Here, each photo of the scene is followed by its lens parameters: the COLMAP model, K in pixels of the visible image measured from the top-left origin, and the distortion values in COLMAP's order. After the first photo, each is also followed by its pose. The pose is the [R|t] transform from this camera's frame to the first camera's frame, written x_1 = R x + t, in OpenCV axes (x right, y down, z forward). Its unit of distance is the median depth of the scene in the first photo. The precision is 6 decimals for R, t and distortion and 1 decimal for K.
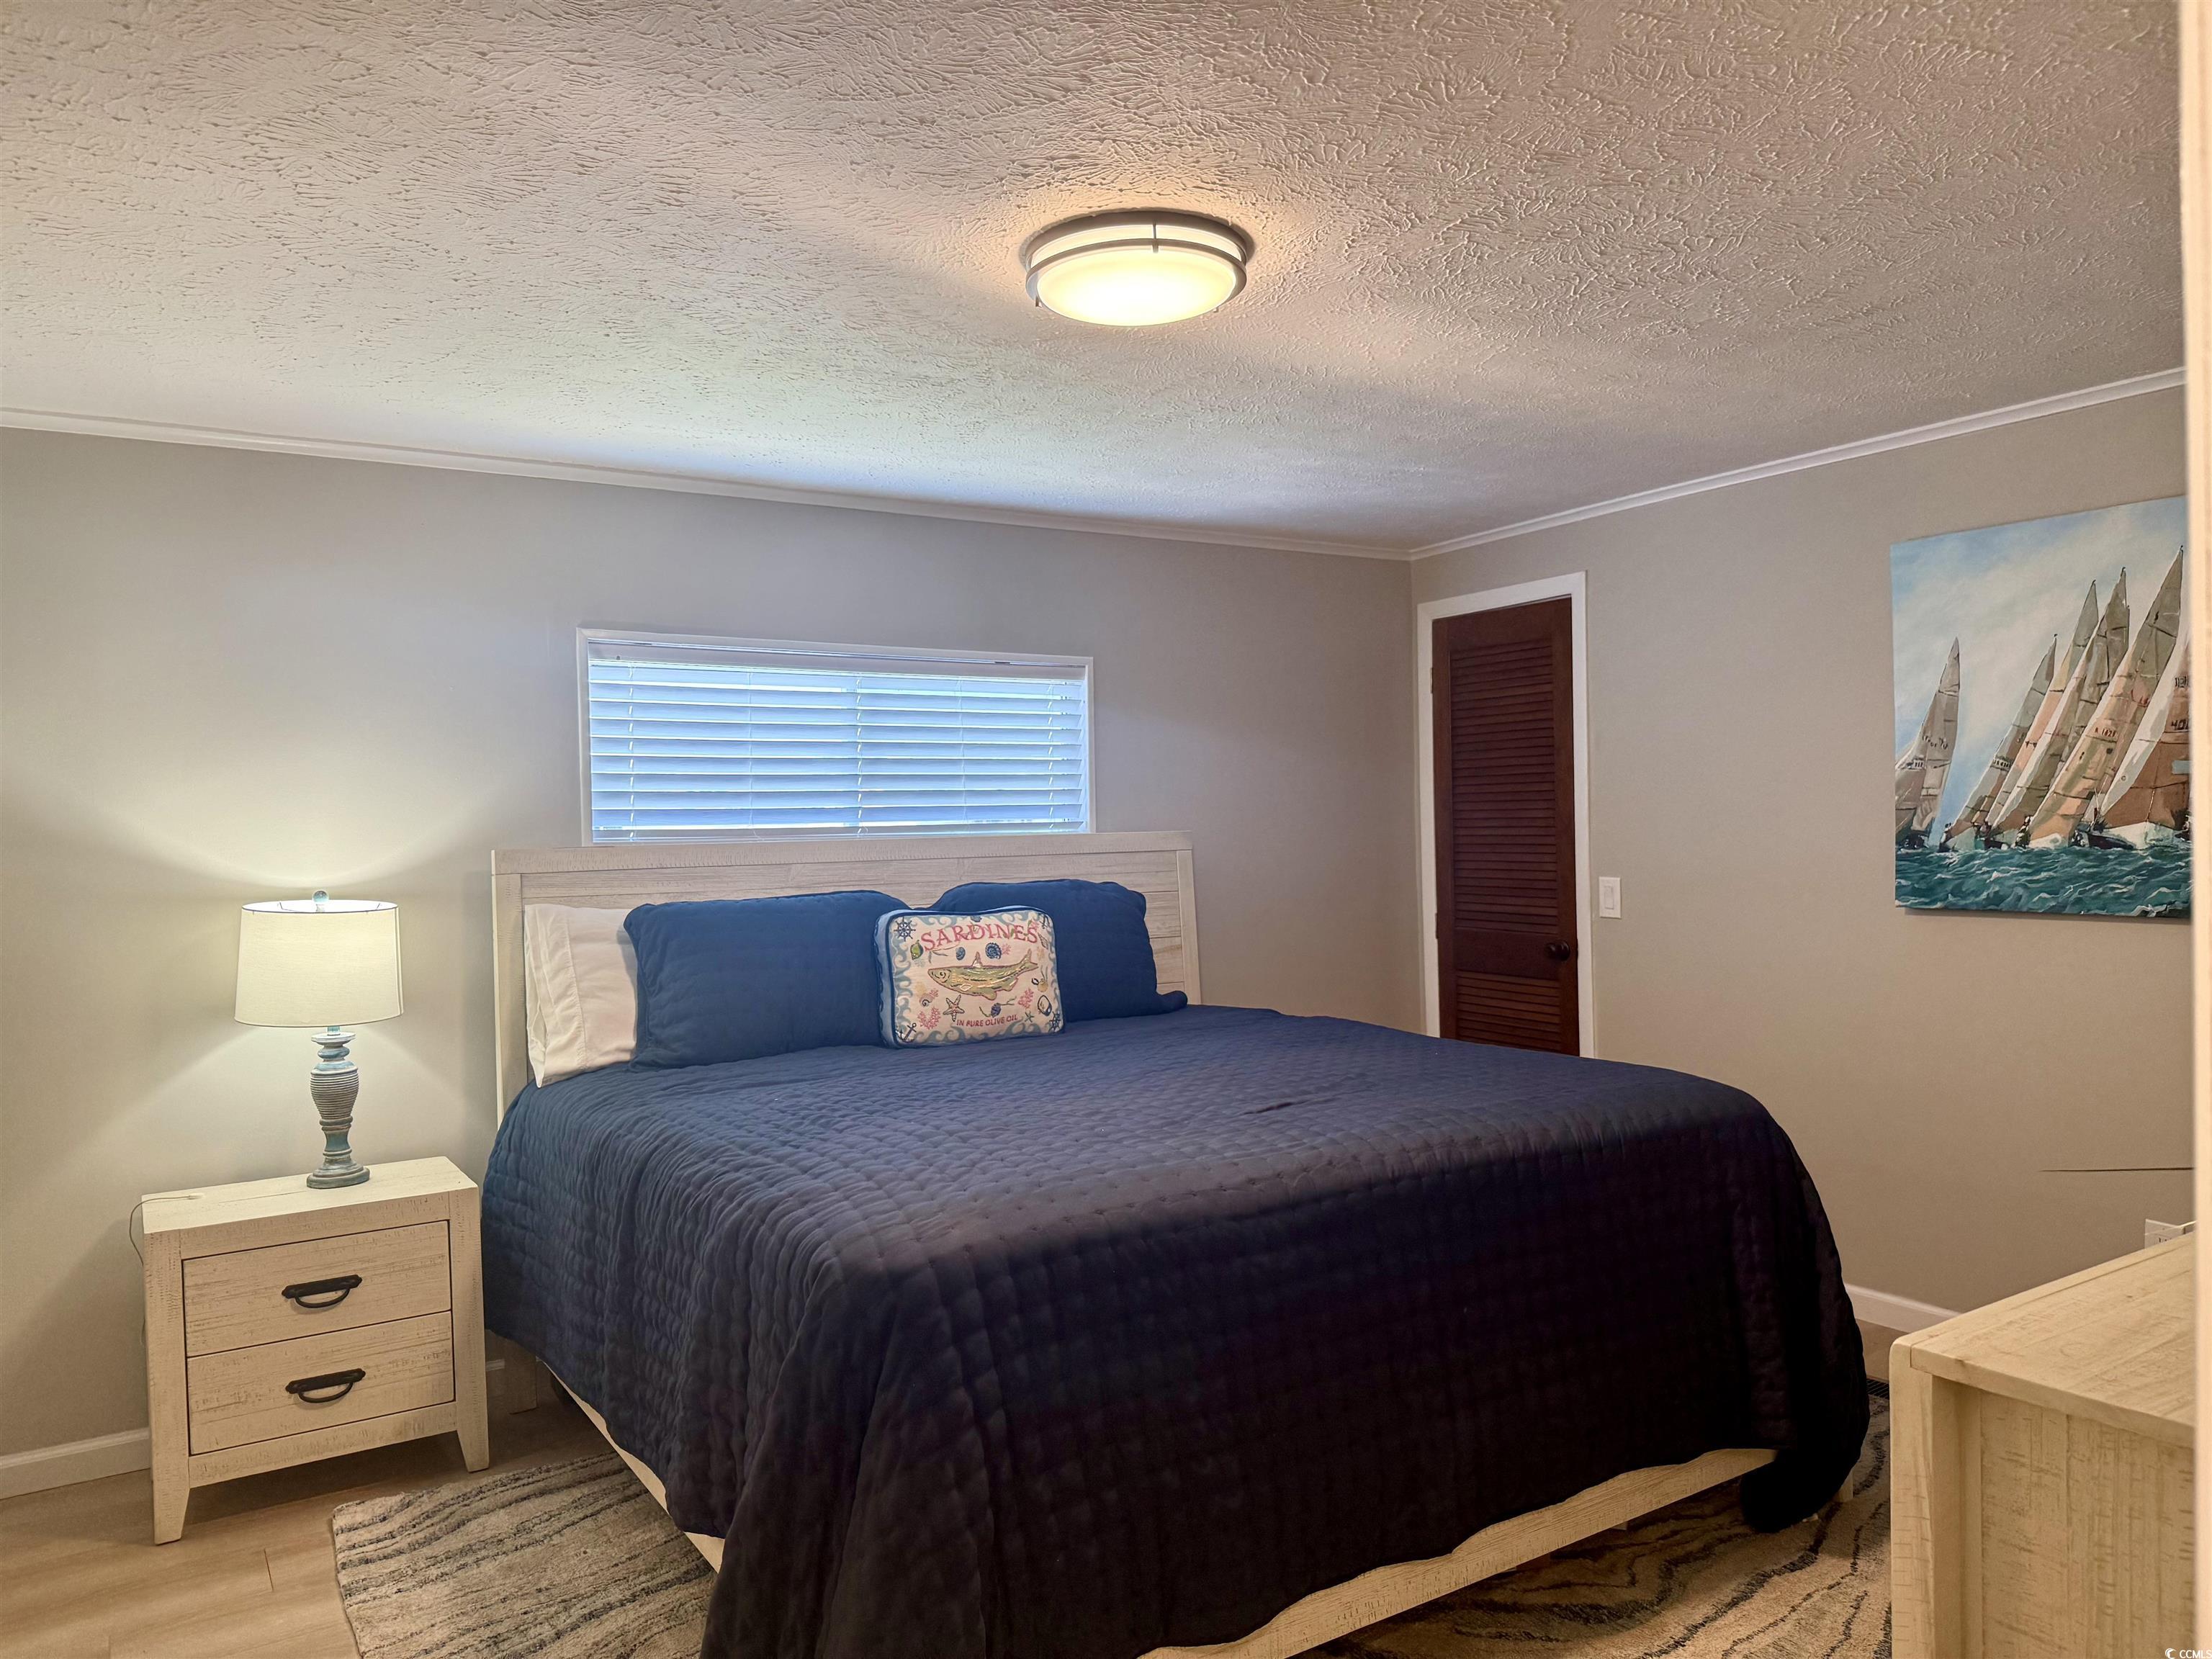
lens RADIAL K [[1568.5, 0, 1099.7], [0, 1568.5, 847.5], [0, 0, 1]] dist [0.043027, -0.072962]
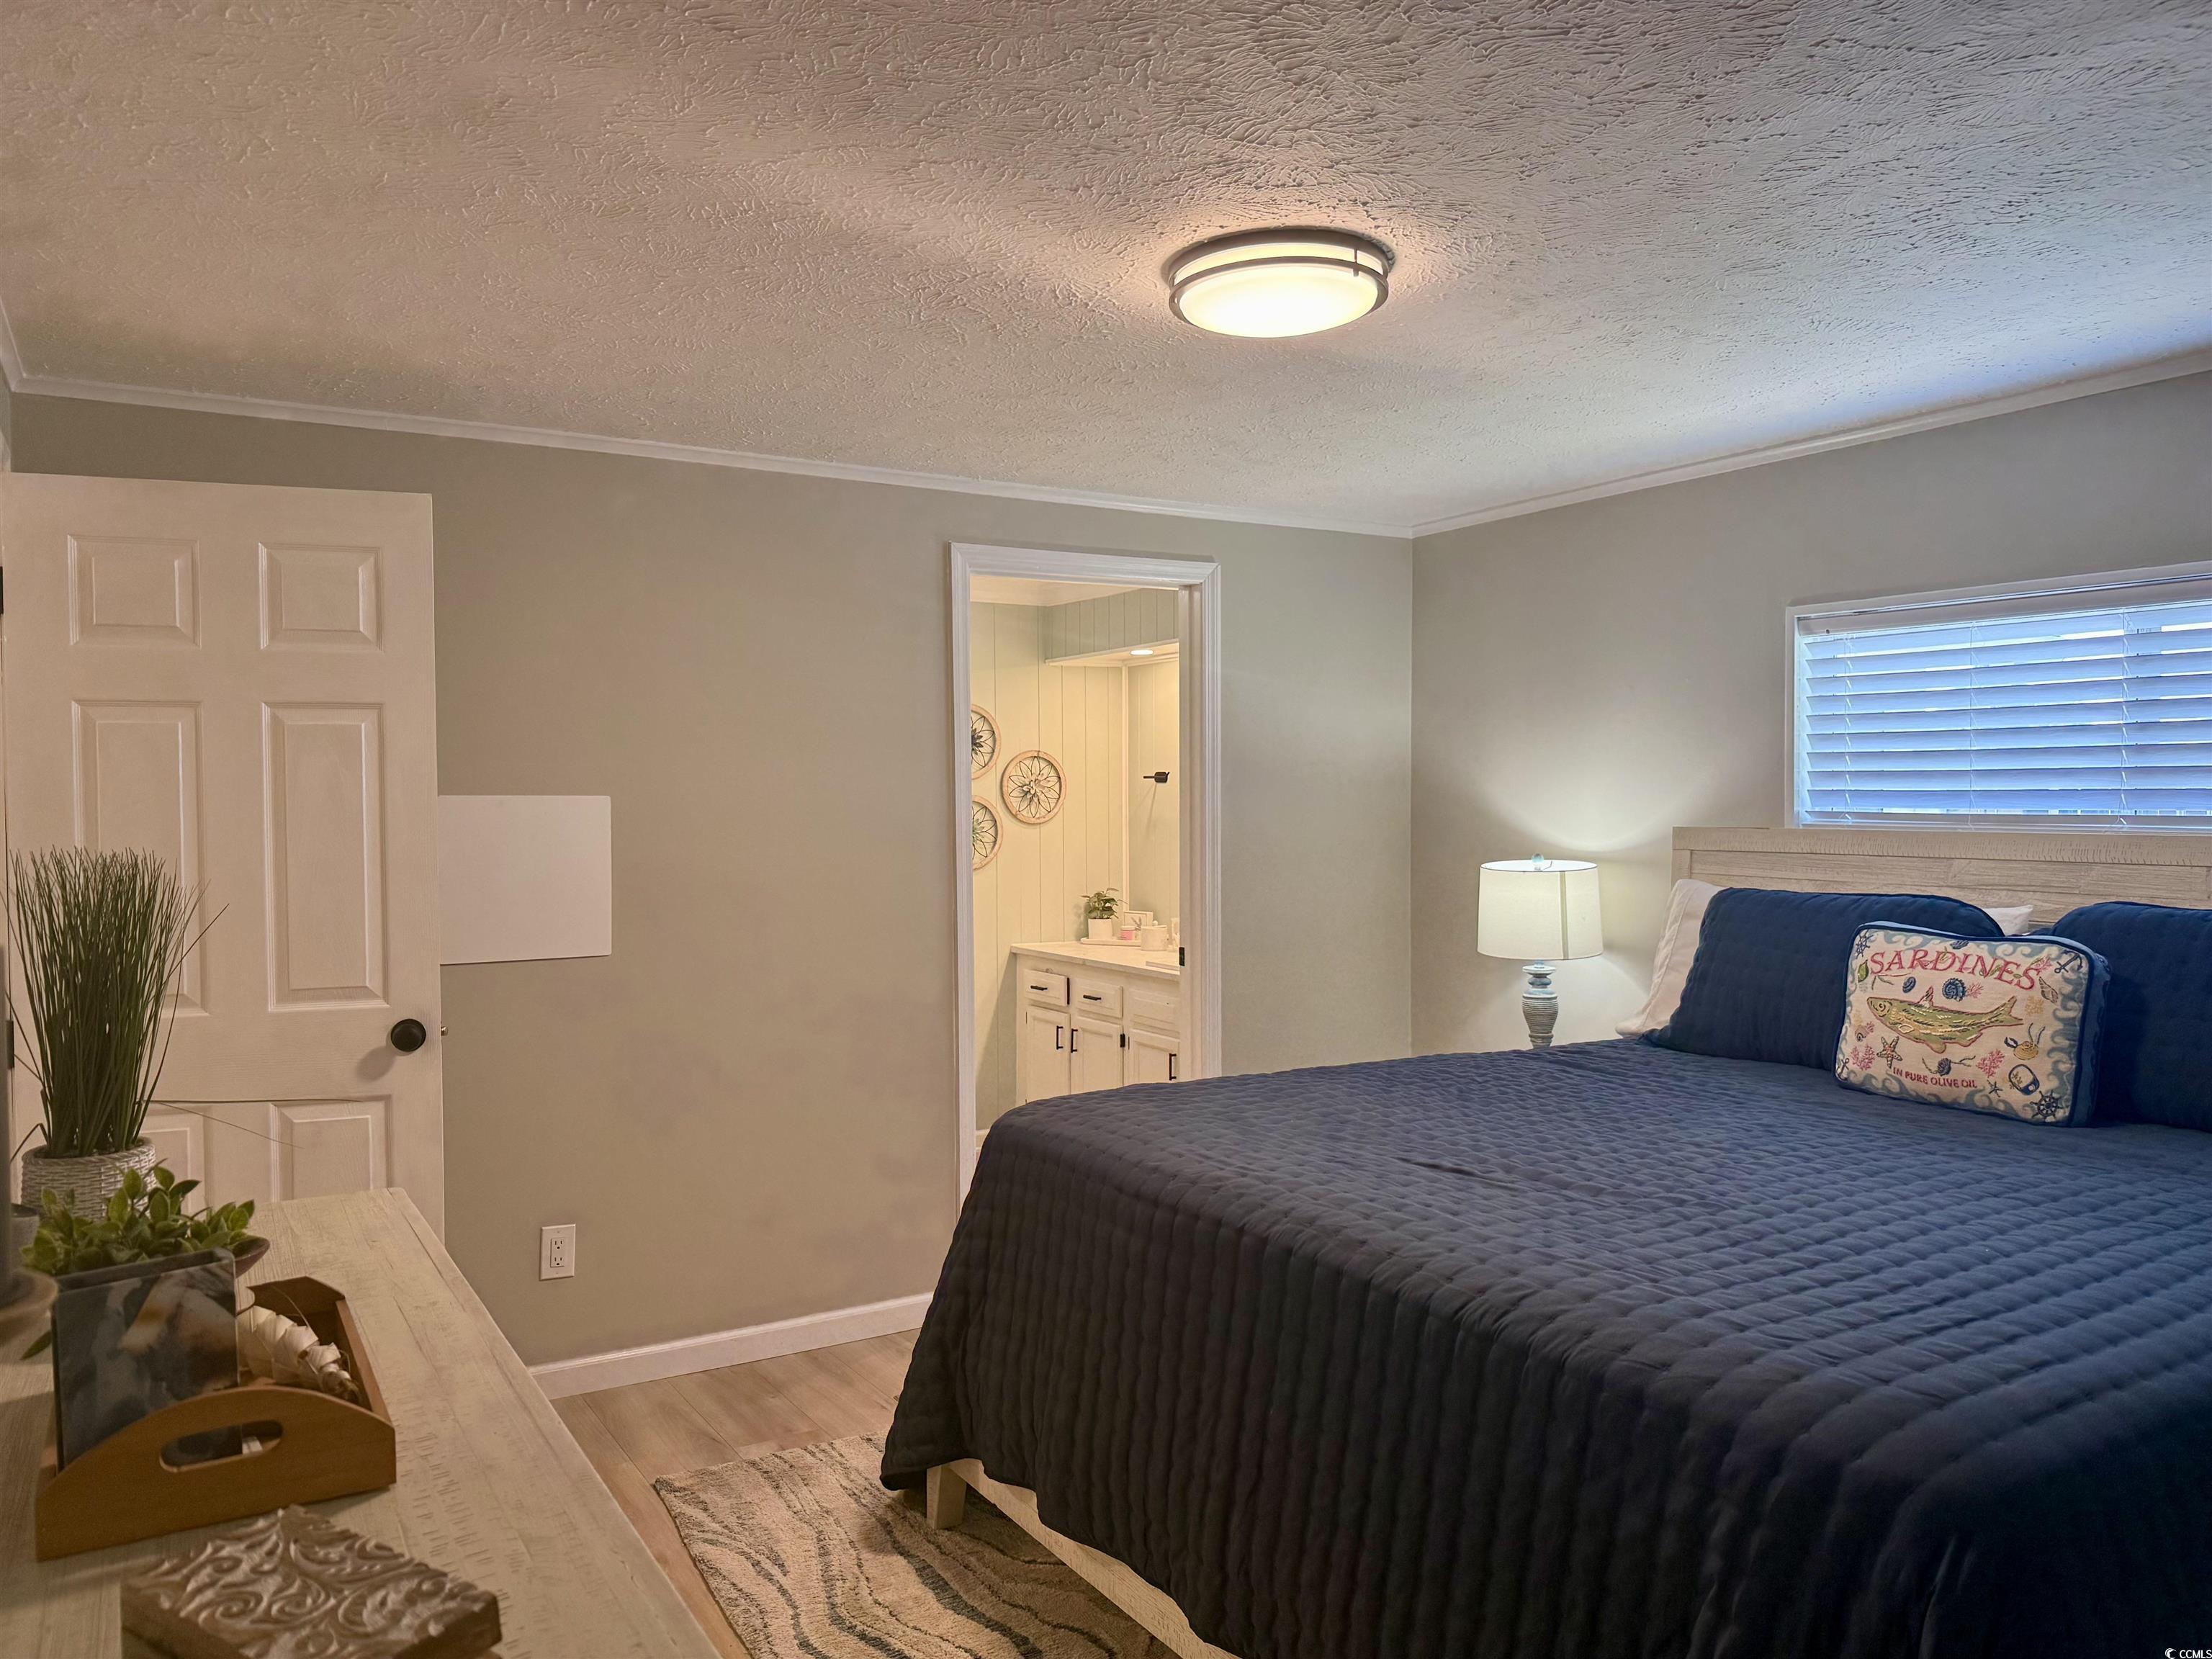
lens RADIAL K [[1568.5, 0, 1091.7], [0, 1568.5, 814.5], [0, 0, 1]] dist [0.043027, -0.072962]
pose [[-0.030467, 0.035407, -0.998908, 0.698938], [-0.014229, 0.999256, 0.035853, -0.039034], [0.999434, 0.015306, -0.029941, 0.611249]]
